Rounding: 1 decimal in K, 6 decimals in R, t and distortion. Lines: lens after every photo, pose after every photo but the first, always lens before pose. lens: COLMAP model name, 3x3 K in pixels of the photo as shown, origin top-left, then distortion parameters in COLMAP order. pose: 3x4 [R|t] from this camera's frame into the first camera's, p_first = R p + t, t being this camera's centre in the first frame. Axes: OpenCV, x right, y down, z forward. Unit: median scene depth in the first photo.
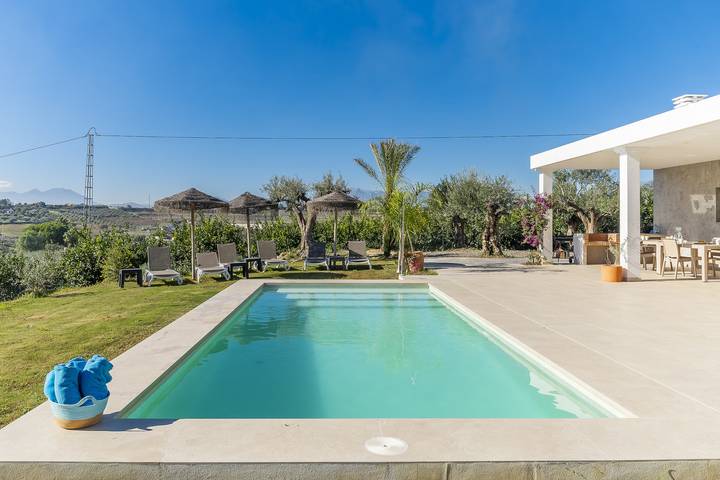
lens RADIAL K [[511.8, 0, 338.8], [0, 511.8, 237.5], [0, 0, 1]] dist [0.002224, 0.000215]
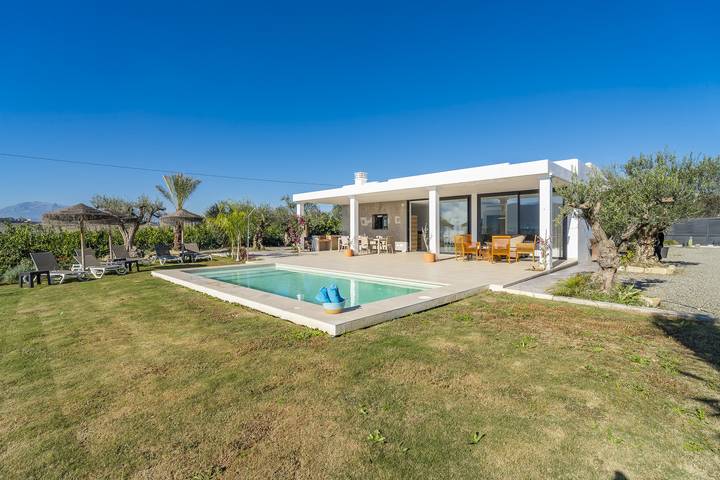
lens RADIAL K [[339.7, 0, 343.9], [0, 339.7, 241.7], [0, 0, 1]] dist [0.000792, 0.000063]
pose [[0.737490, -0.027298, 0.674806, -0.336934], [0.027592, 0.999566, 0.010280, 0.005289], [-0.674794, 0.011037, 0.737923, -0.037967]]
